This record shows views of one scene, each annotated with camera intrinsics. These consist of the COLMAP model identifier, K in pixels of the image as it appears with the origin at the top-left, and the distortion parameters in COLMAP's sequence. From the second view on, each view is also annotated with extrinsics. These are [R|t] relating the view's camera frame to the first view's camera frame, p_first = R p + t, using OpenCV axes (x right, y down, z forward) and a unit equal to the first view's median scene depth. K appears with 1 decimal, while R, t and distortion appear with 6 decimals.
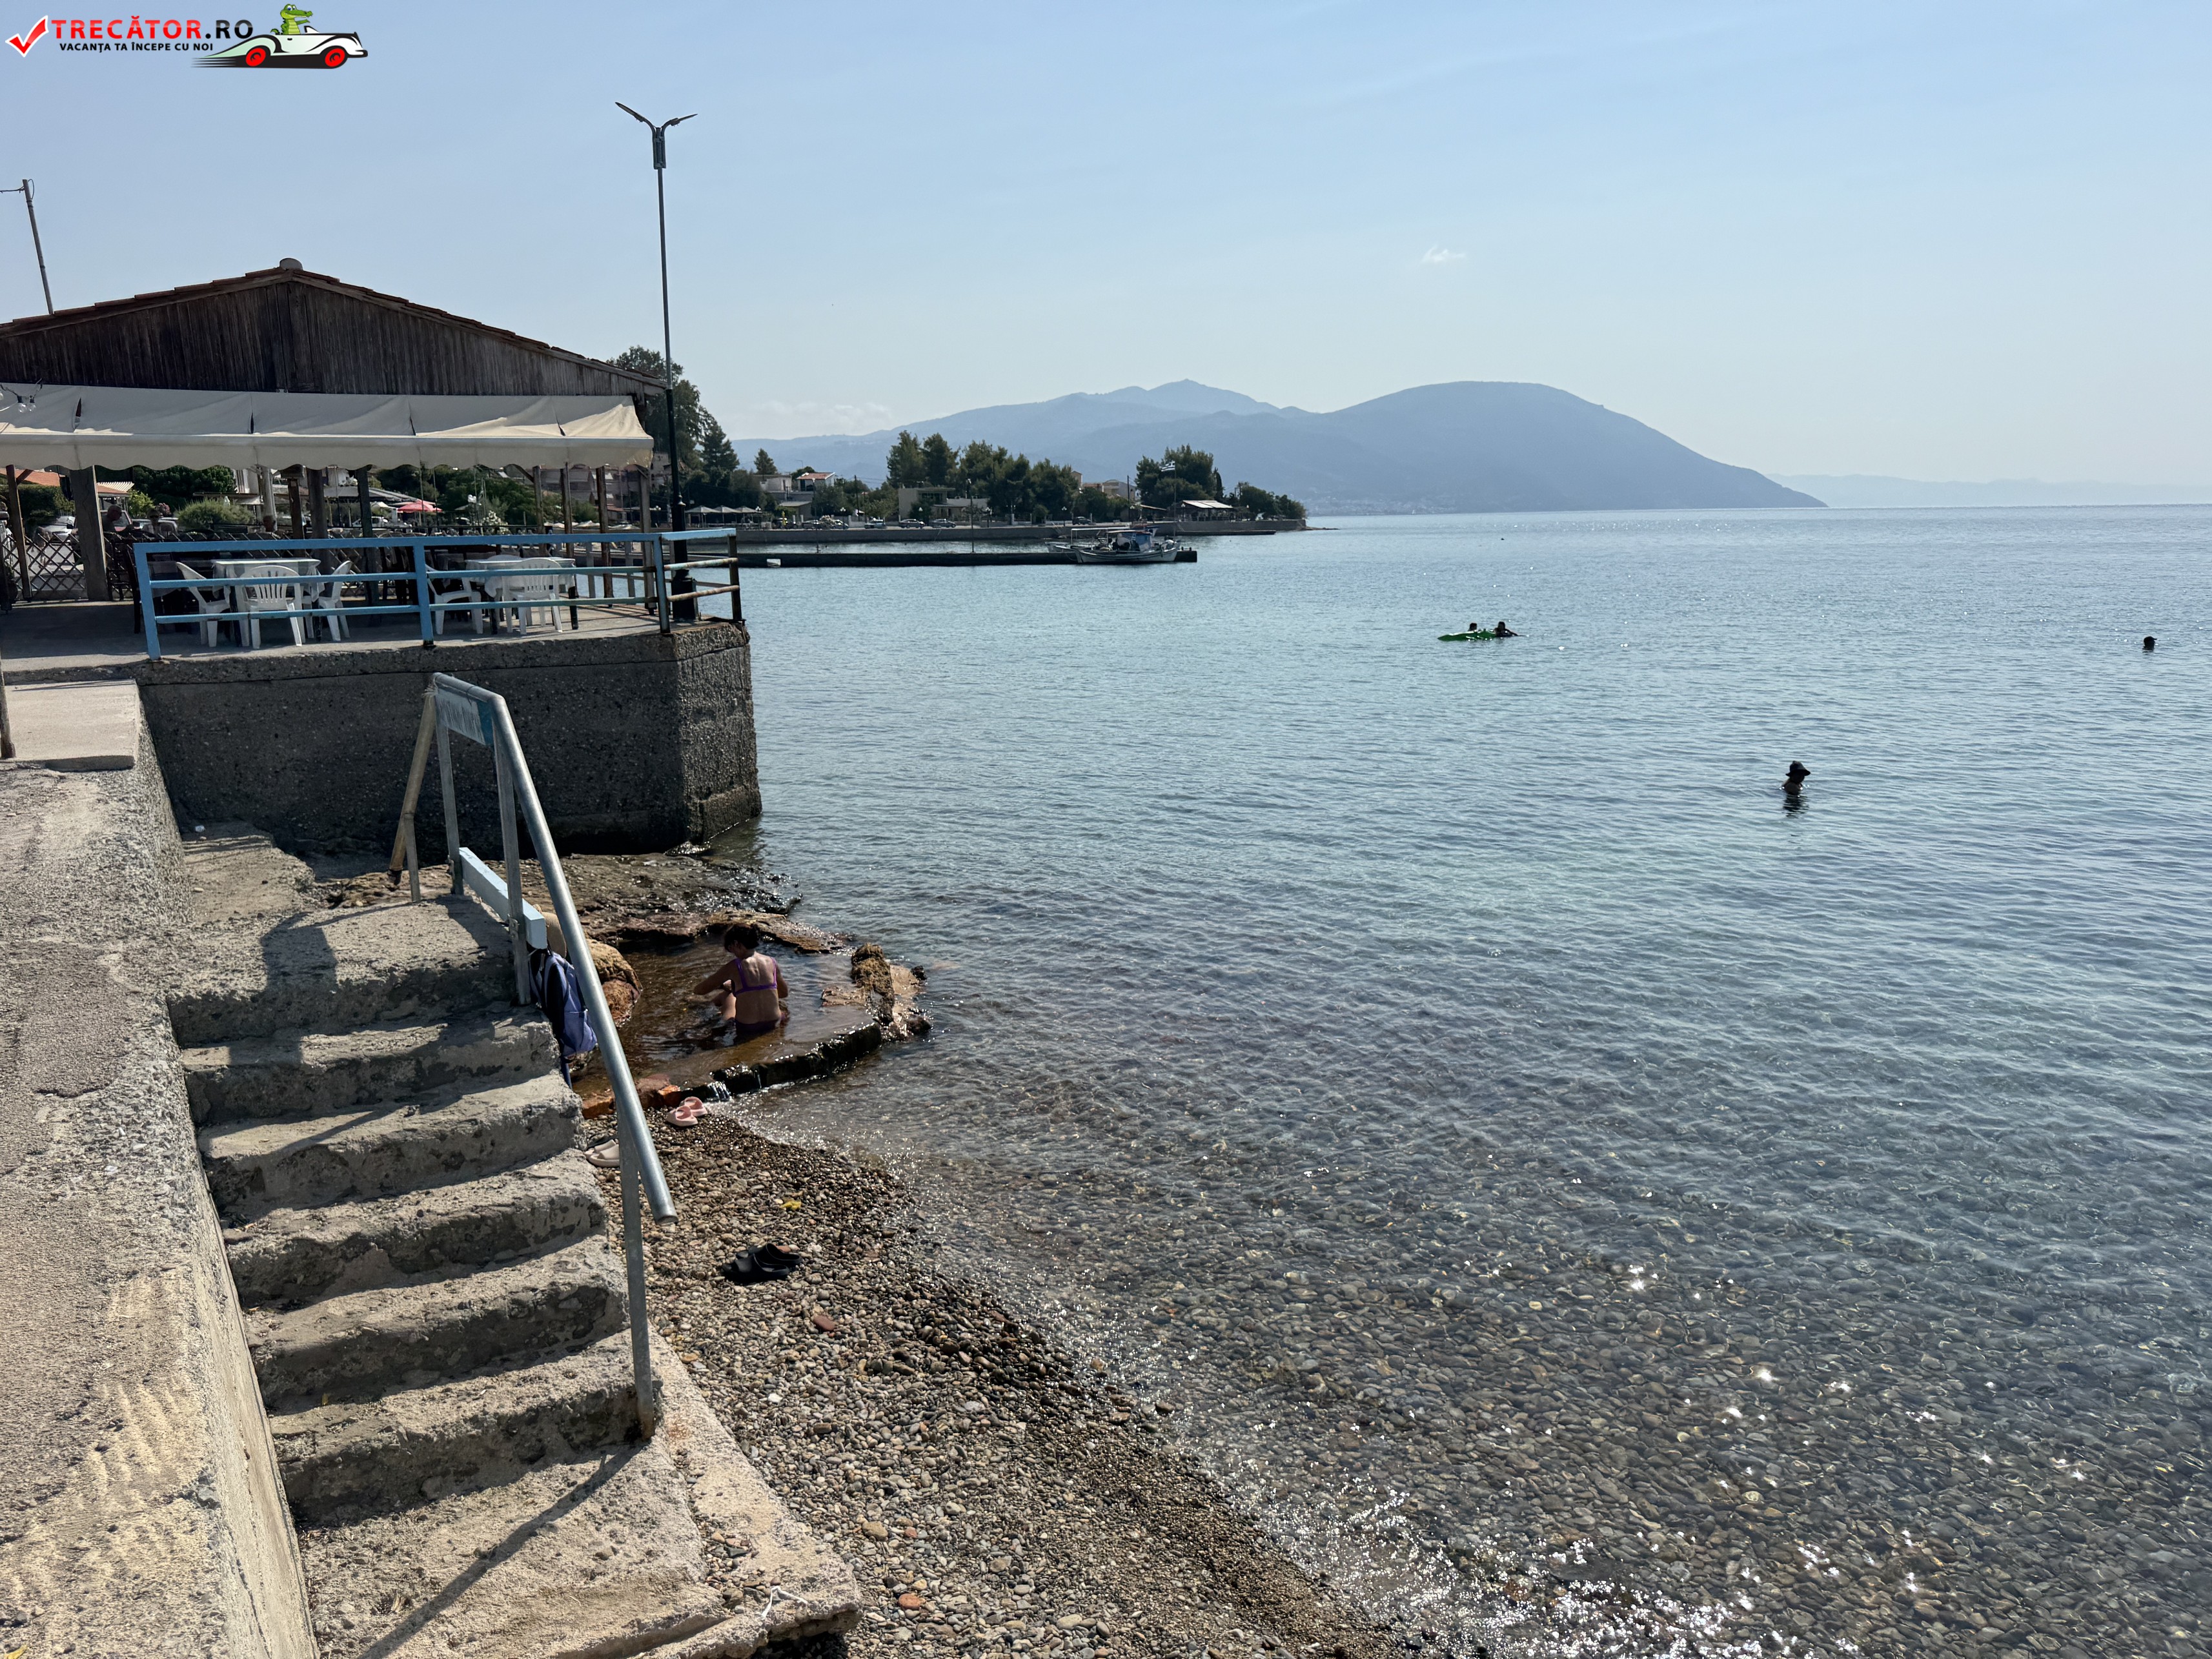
lens RADIAL K [[1587.2, 0, 1118.1], [0, 1587.2, 830.0], [0, 0, 1]] dist [0.053244, -0.073940]
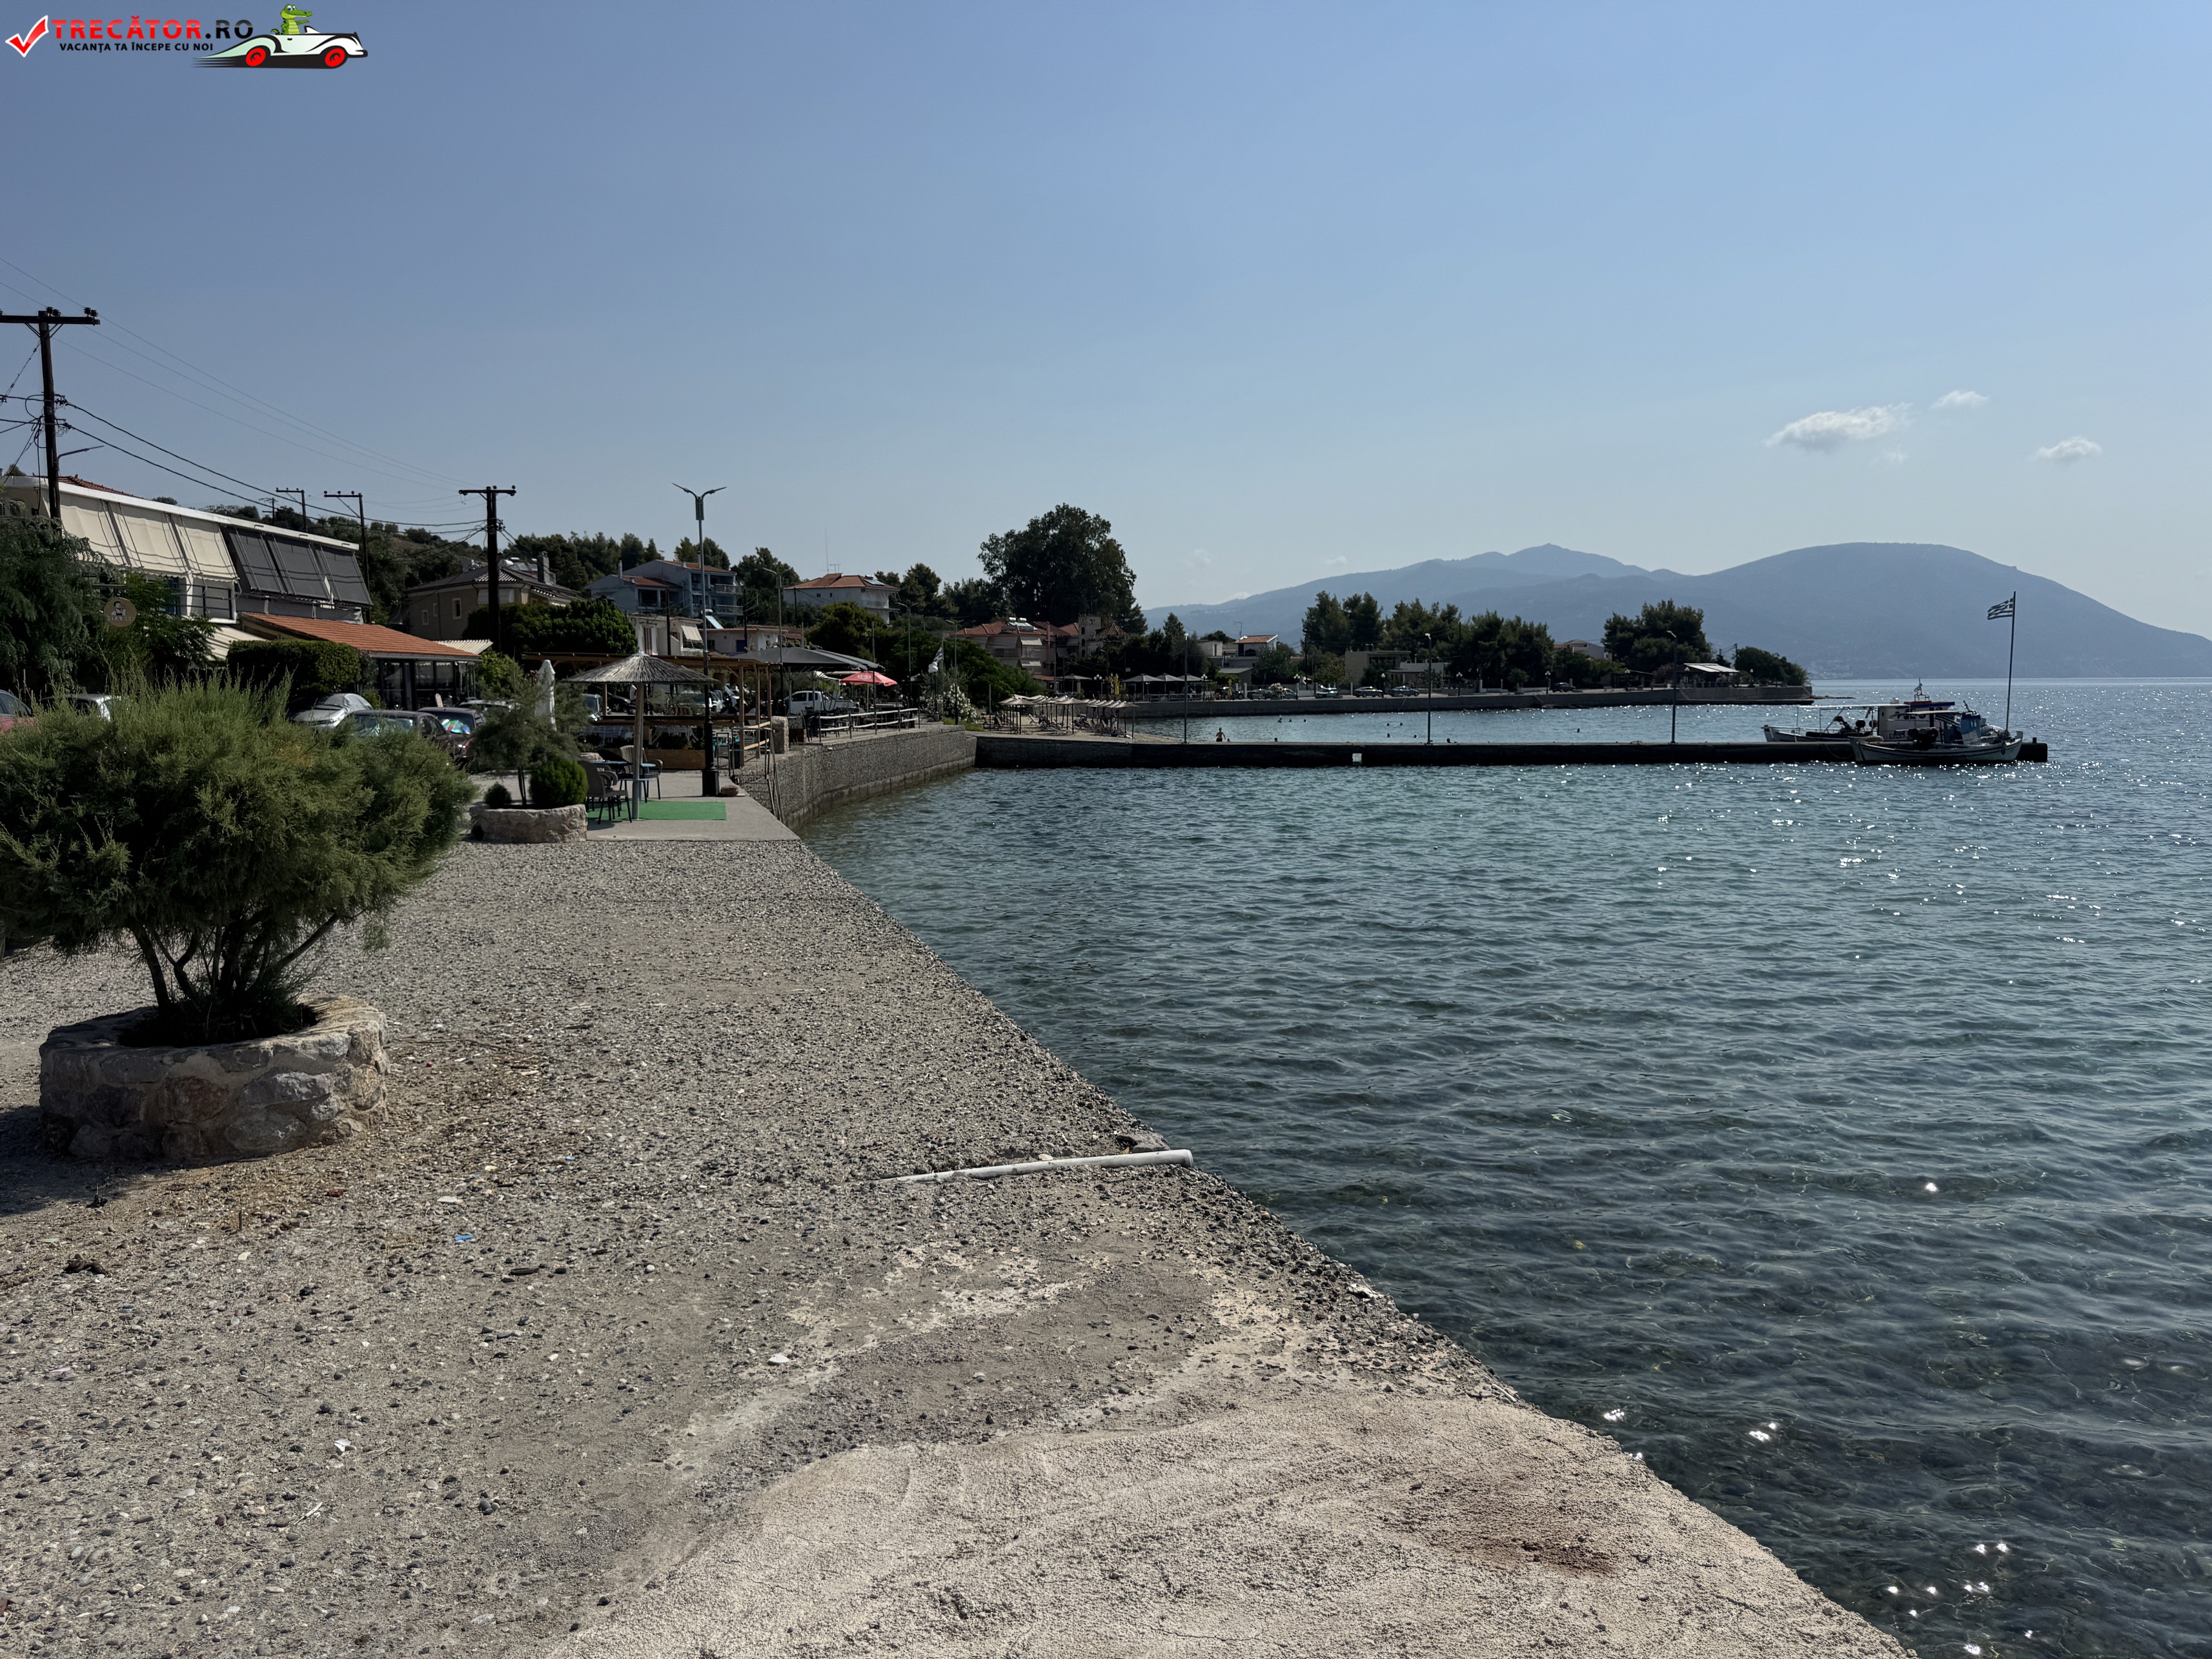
lens RADIAL K [[1587.2, 0, 1101.3], [0, 1587.2, 829.5], [0, 0, 1]] dist [0.053244, -0.073940]
pose [[0.973479, 0.019204, -0.227970, -0.063439], [-0.042244, 0.994425, -0.096618, -0.026692], [0.224844, 0.103686, 0.968863, 0.129131]]
